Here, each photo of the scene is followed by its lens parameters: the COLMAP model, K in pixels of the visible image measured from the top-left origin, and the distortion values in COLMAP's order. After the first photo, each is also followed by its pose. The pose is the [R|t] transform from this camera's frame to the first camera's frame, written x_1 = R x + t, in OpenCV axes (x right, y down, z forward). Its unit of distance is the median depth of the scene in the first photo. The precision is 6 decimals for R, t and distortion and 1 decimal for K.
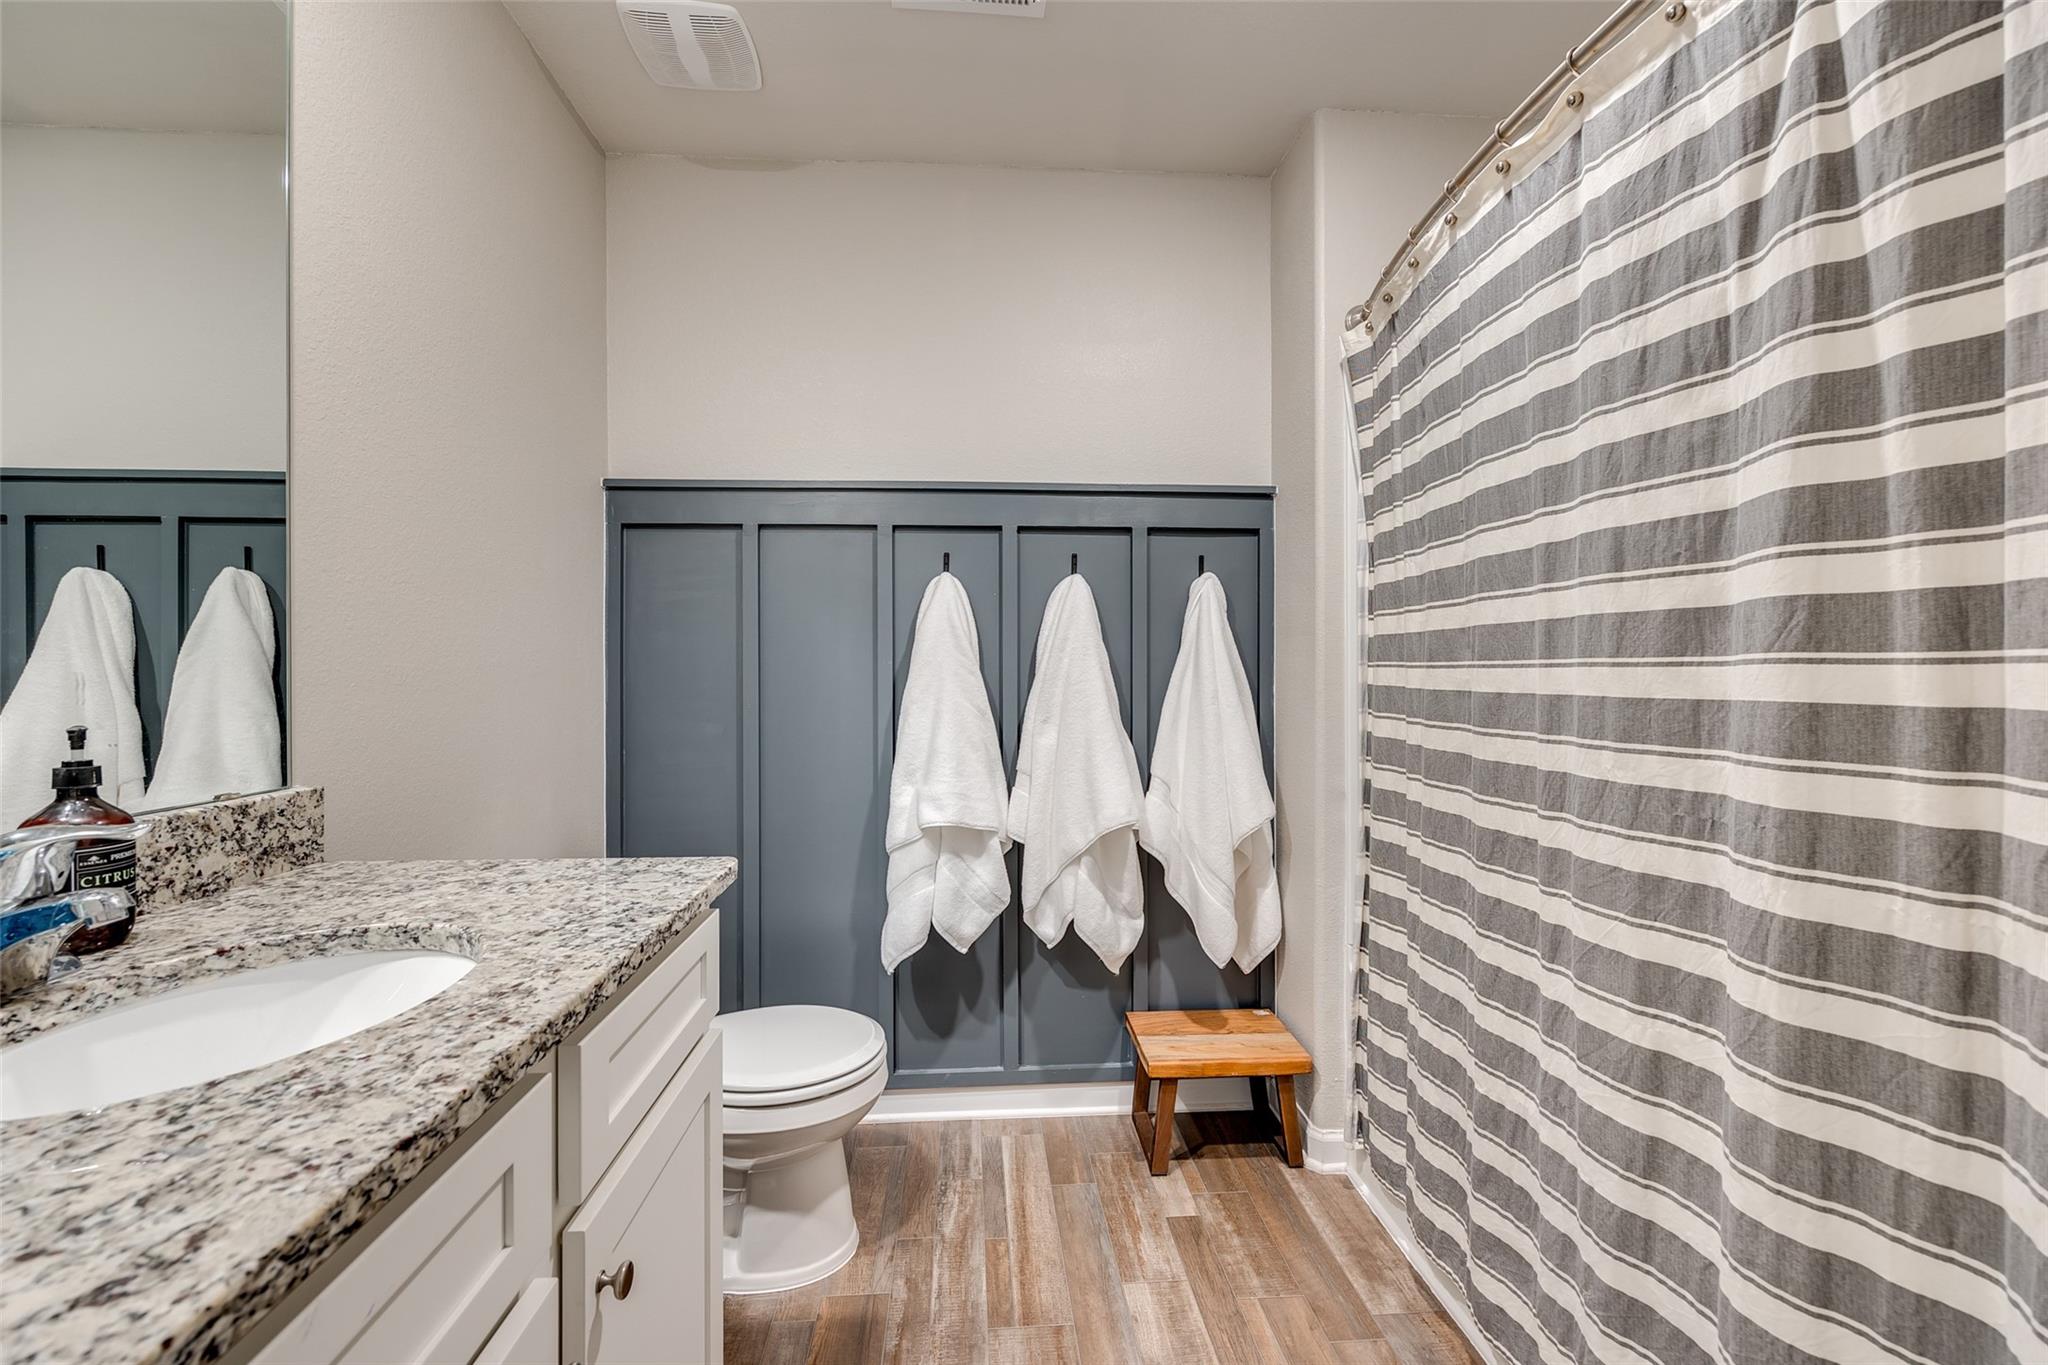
lens RADIAL K [[845.3, 0, 1021.0], [0, 845.3, 669.4], [0, 0, 1]] dist [-0.001034, -0.000844]
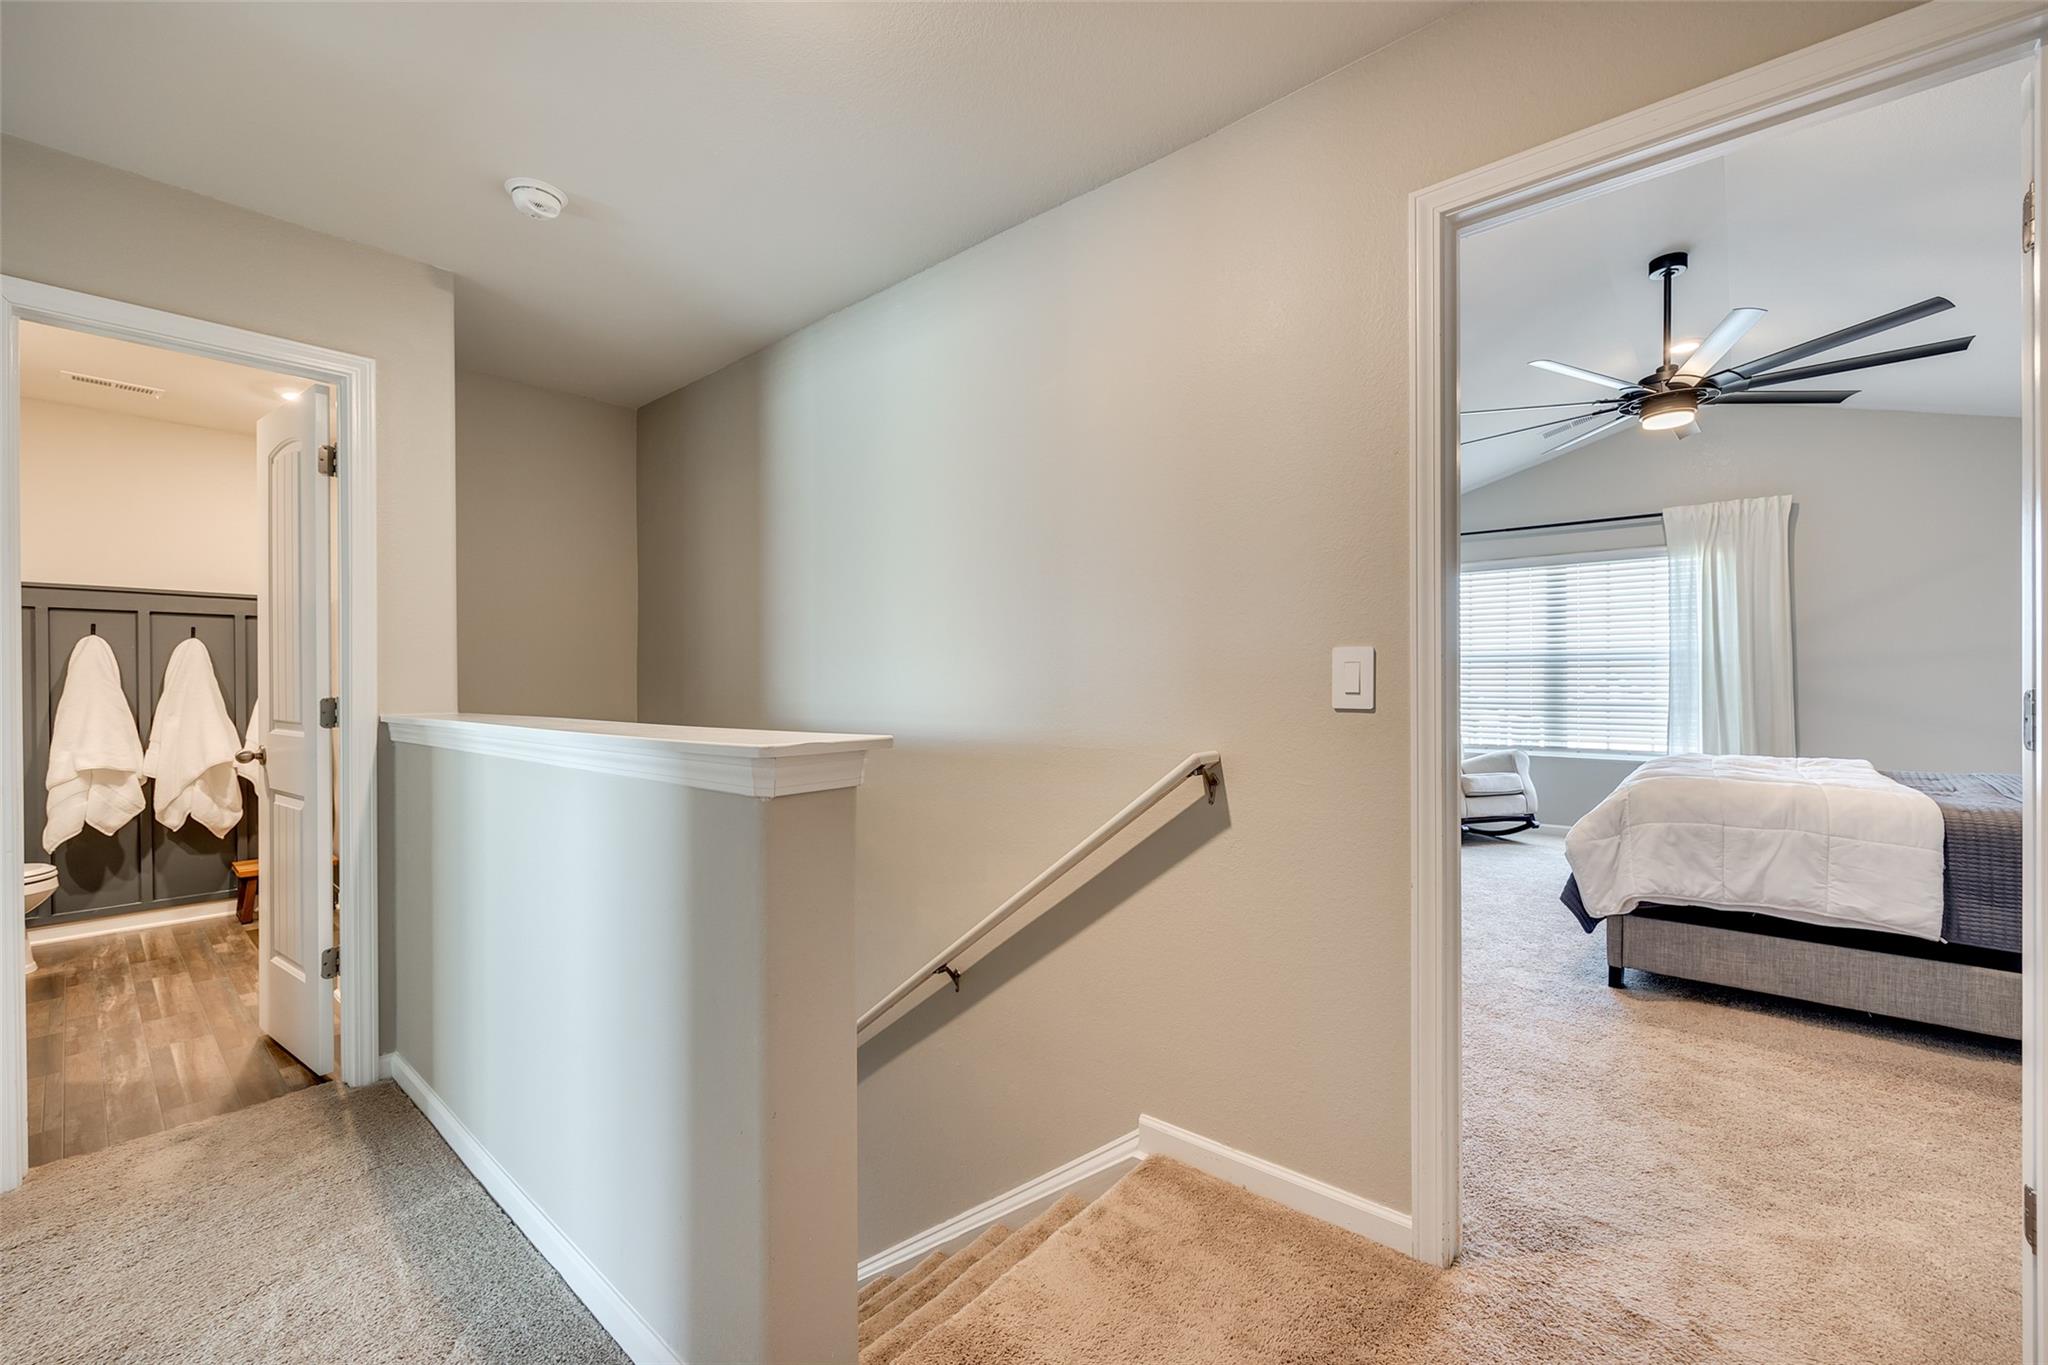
lens RADIAL K [[845.3, 0, 1041.0], [0, 845.3, 683.9], [0, 0, 1]] dist [-0.001034, -0.000844]
pose [[0.702313, -0.005646, 0.711846, 0.054109], [0.012015, 0.999920, -0.003923, 0.023230], [-0.711767, 0.011309, 0.702325, -1.796435]]
